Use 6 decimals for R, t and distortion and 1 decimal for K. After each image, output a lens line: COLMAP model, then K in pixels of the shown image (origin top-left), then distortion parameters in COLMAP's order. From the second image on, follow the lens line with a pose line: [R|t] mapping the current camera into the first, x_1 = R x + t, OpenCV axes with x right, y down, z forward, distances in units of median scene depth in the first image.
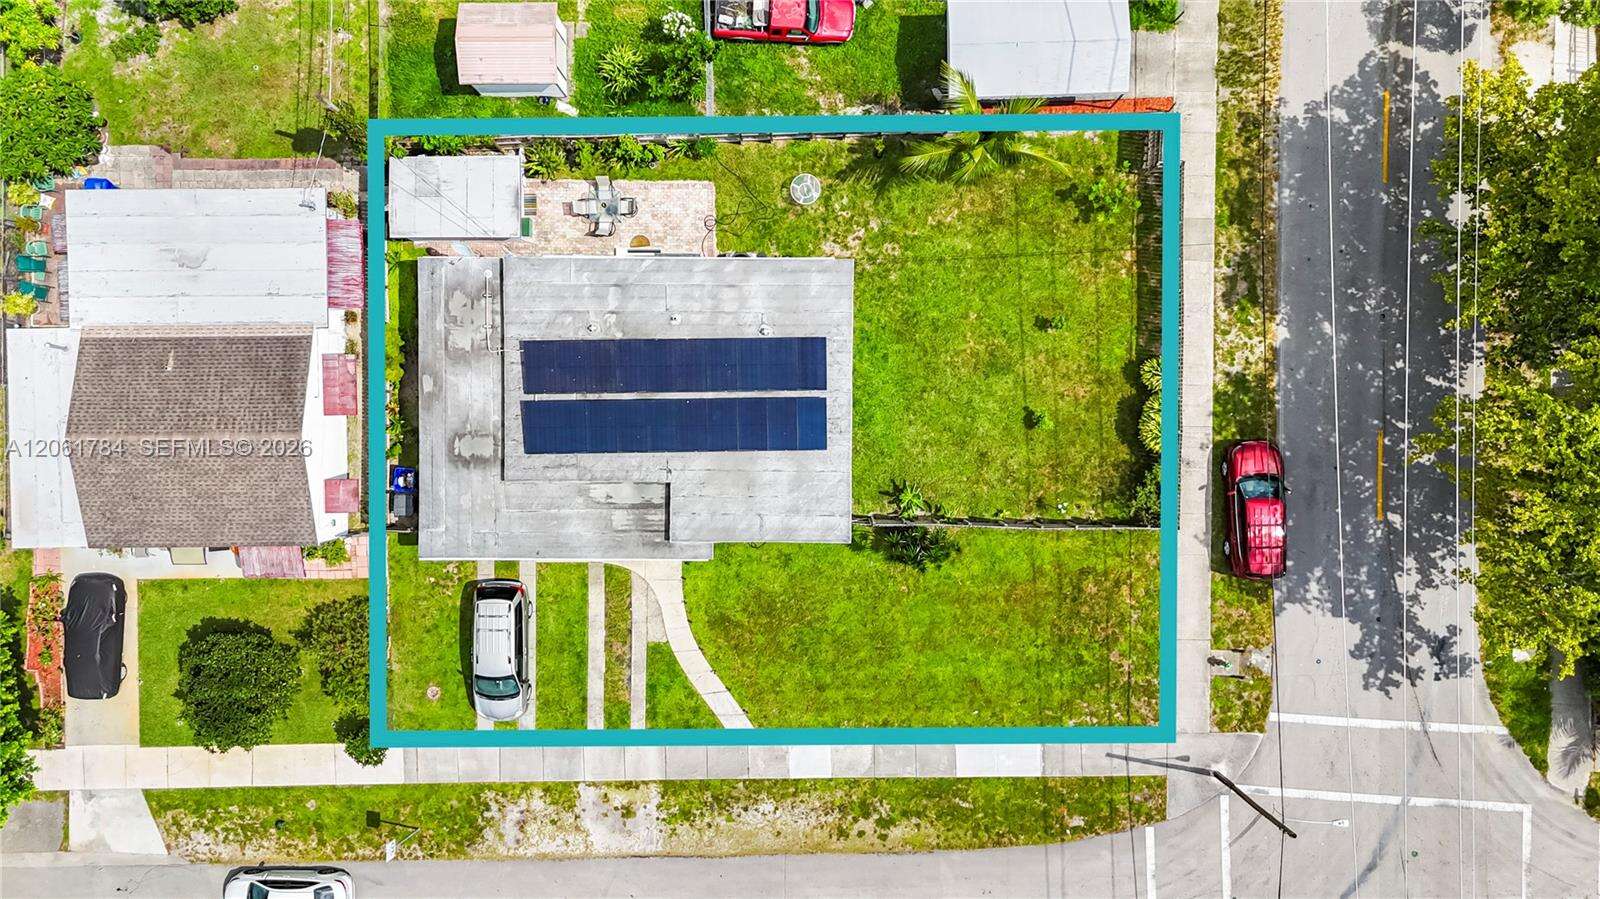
lens RADIAL K [[1209.1, 0, 800.0], [0, 1209.1, 449.5], [0, 0, 1]] dist [0.110206, -0.152506]
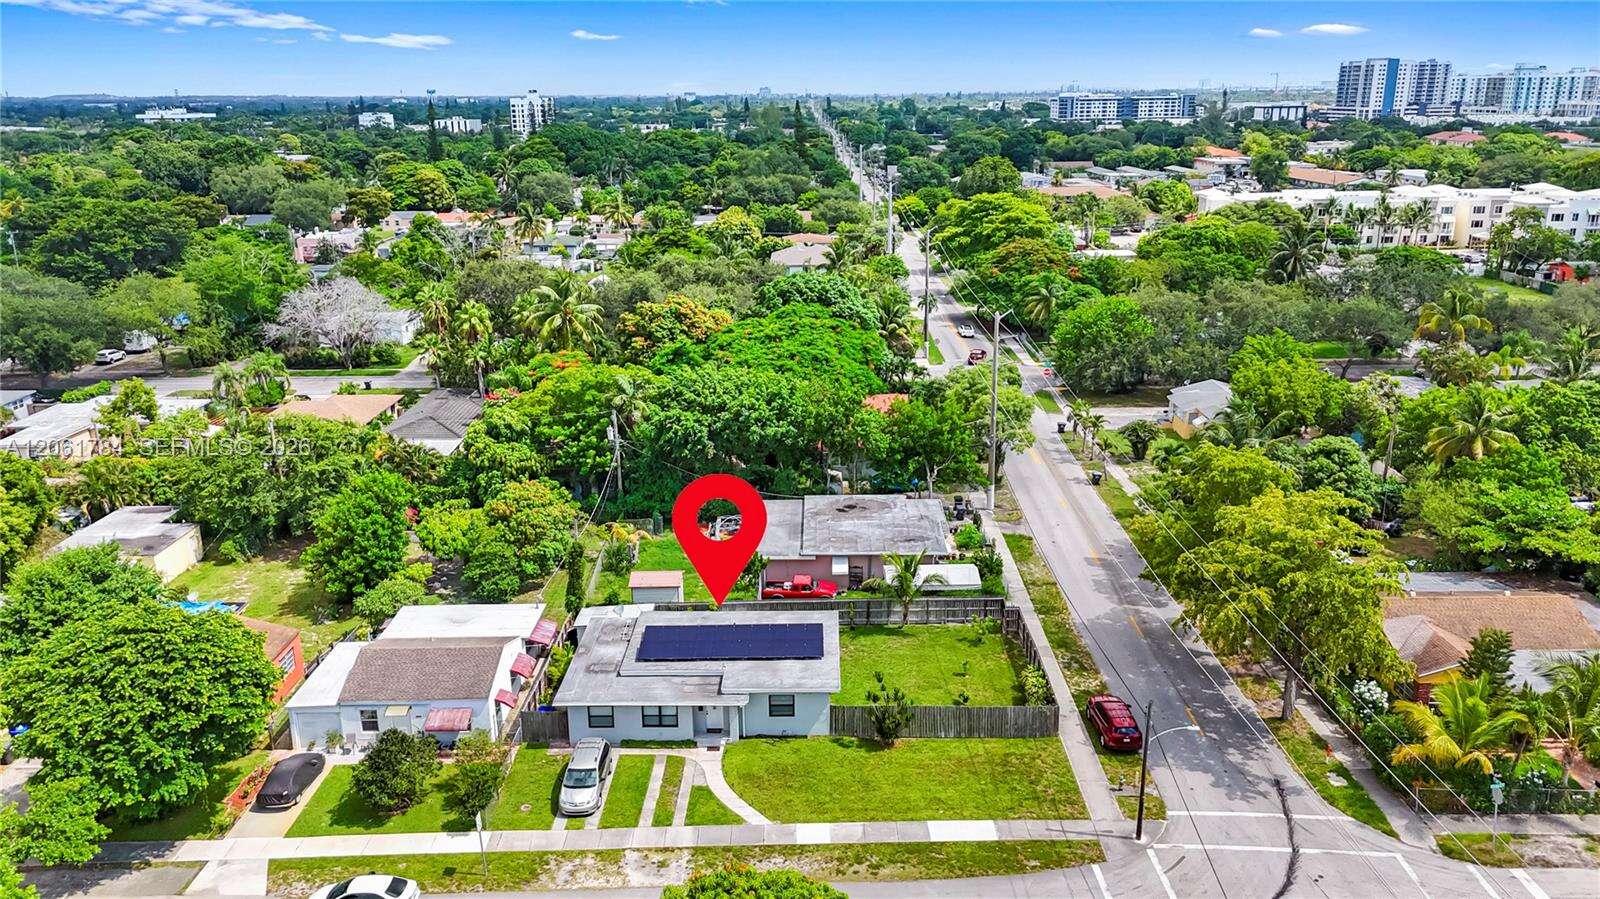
lens RADIAL K [[1182.7, 0, 800.0], [0, 1182.7, 449.5], [0, 0, 1]] dist [0.095404, -0.105024]
pose [[0.999929, 0.006501, -0.009955, 0.004196], [-0.011319, 0.264249, -0.964388, 1.335699], [-0.003639, 0.964432, 0.264304, 0.292457]]
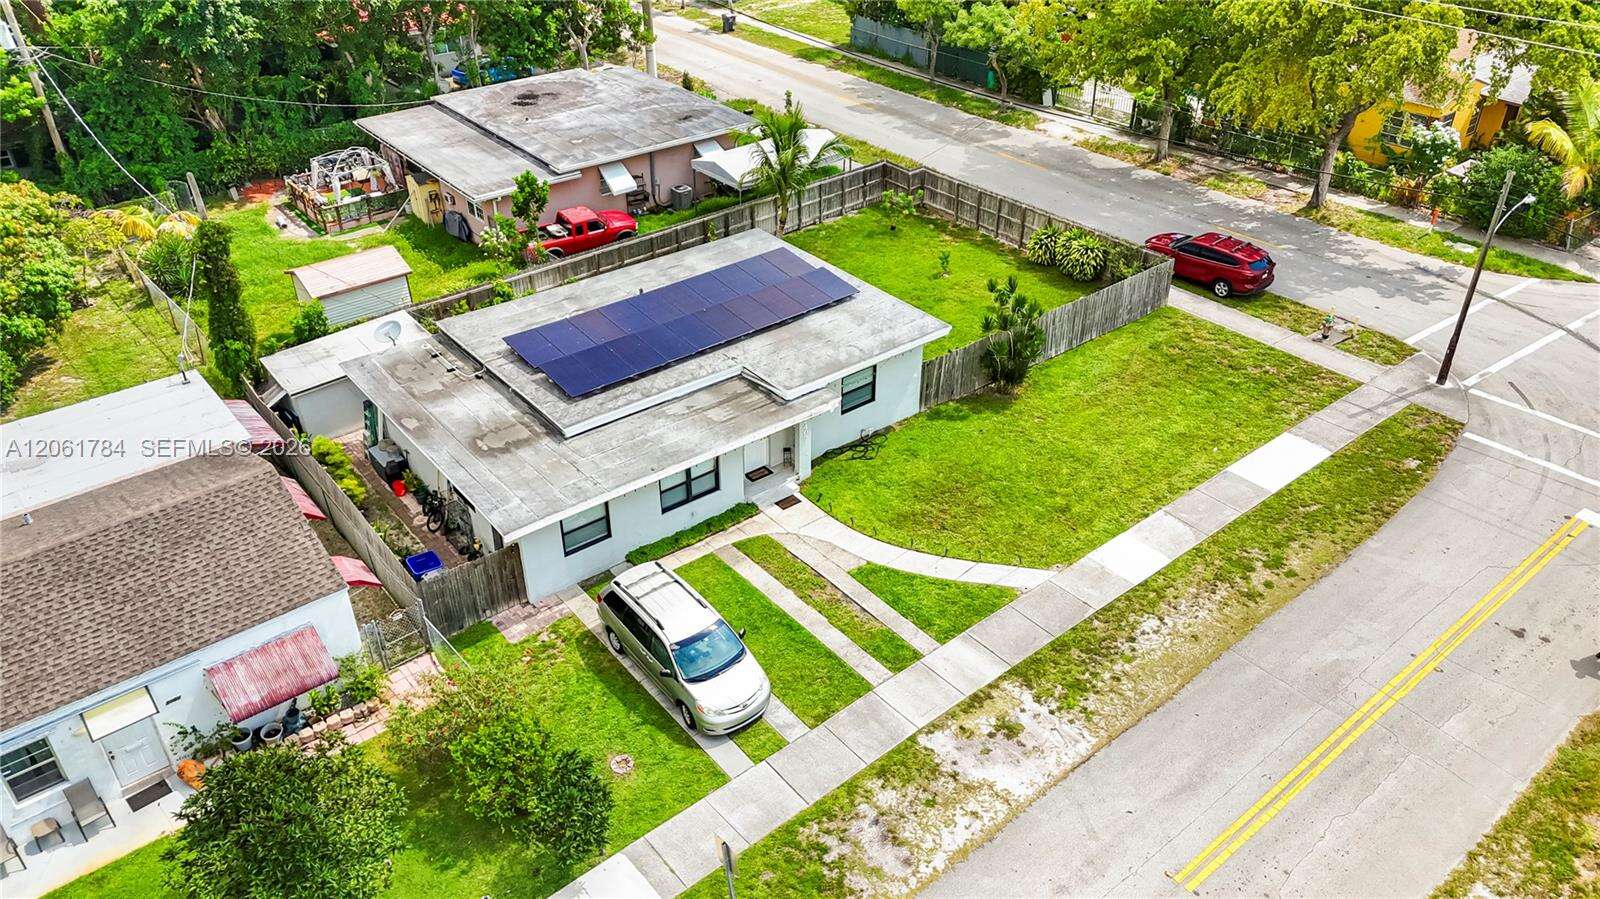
lens RADIAL K [[1167.4, 0, 800.0], [0, 1167.4, 449.5], [0, 0, 1]] dist [0.112501, -0.132856]
pose [[0.779855, -0.330465, 0.531619, -0.481429], [0.625943, 0.405485, -0.666166, 0.561851], [0.004581, 0.852277, 0.523071, 0.589062]]
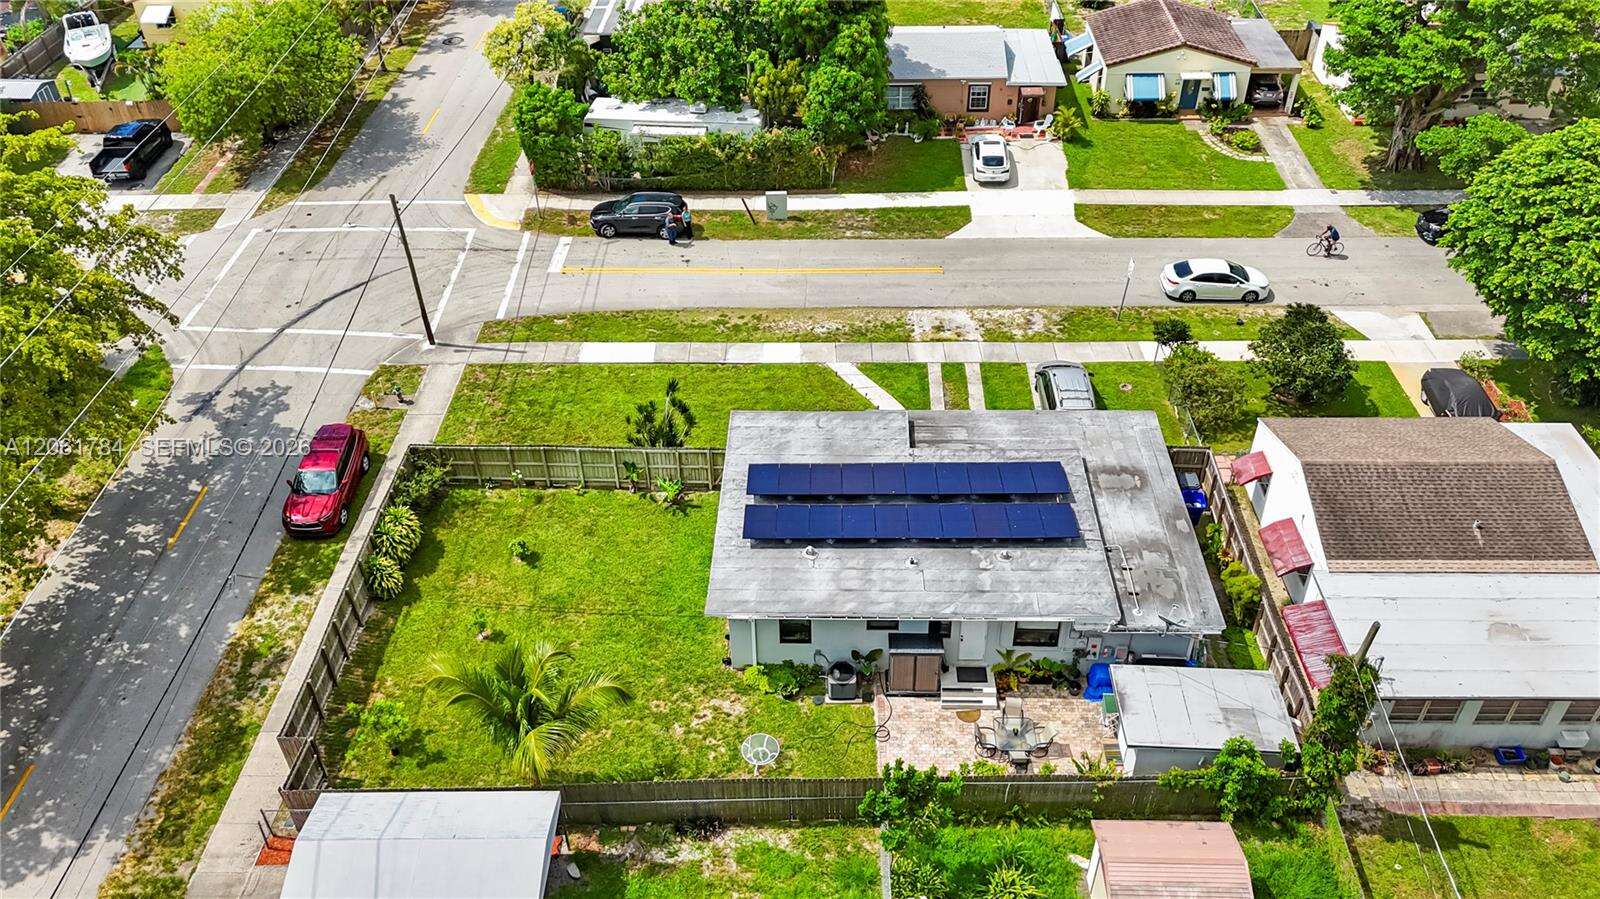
lens RADIAL K [[1209.1, 0, 800.0], [0, 1209.1, 449.5], [0, 0, 1]] dist [0.110206, -0.152506]
pose [[-0.999255, 0.007418, 0.037861, -0.051109], [0.024200, -0.643788, 0.764821, -0.675433], [0.030048, 0.765168, 0.643129, 0.338833]]
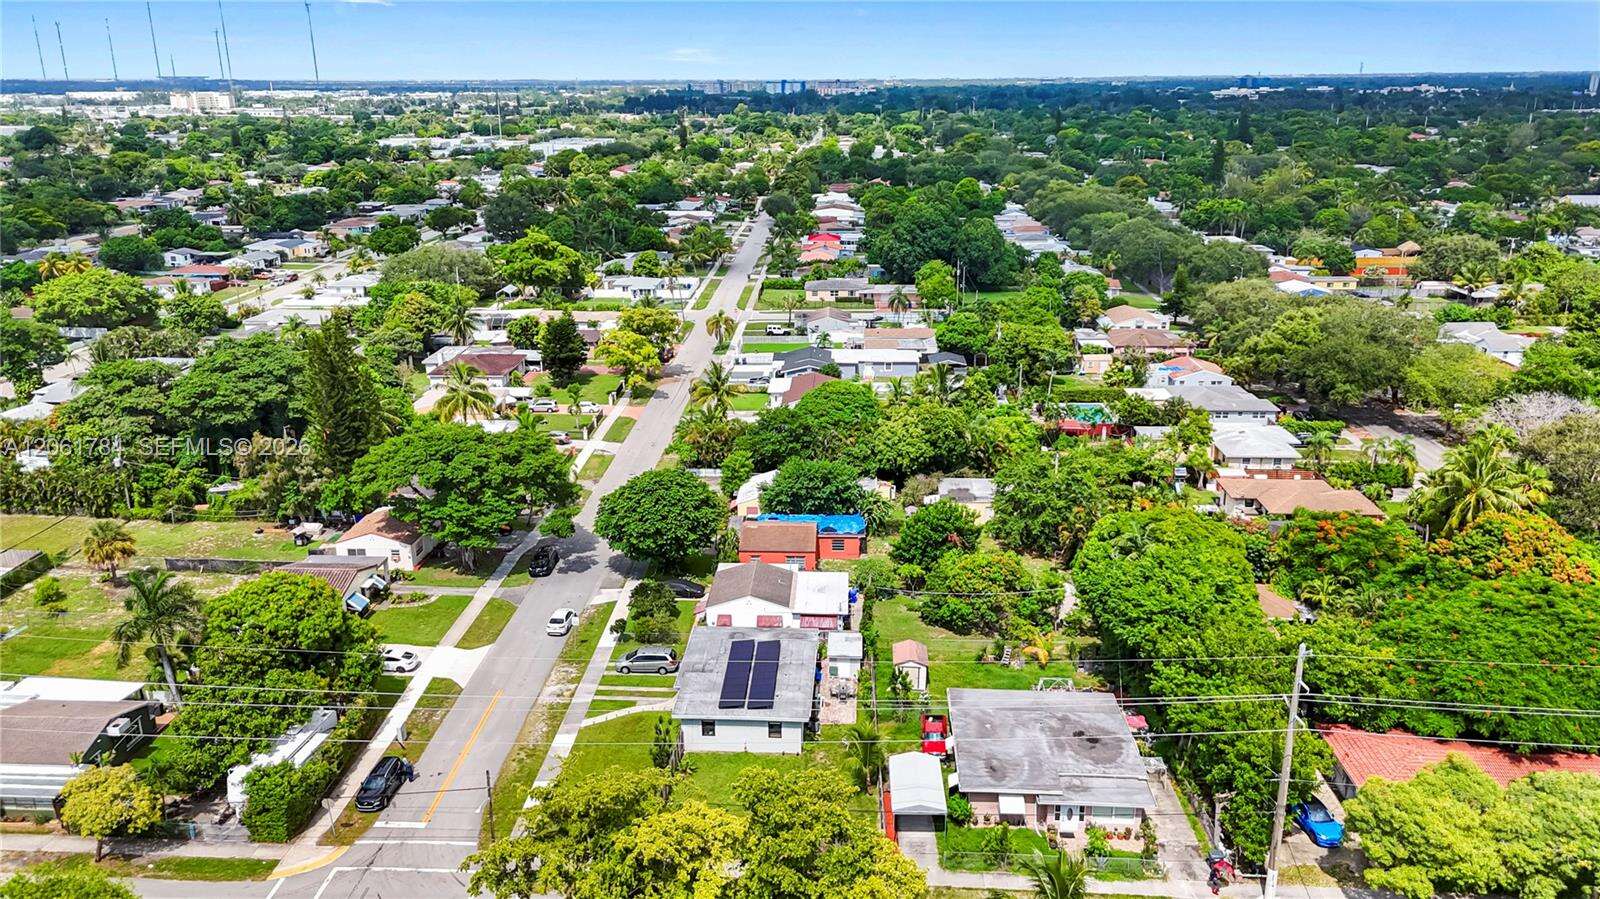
lens RADIAL K [[1209.1, 0, 800.0], [0, 1209.1, 449.5], [0, 0, 1]] dist [0.110206, -0.152506]
pose [[-0.059914, 0.312681, -0.947967, 1.711855], [-0.998092, -0.032960, 0.052211, -0.216356], [-0.014920, 0.949286, 0.314060, -0.073833]]
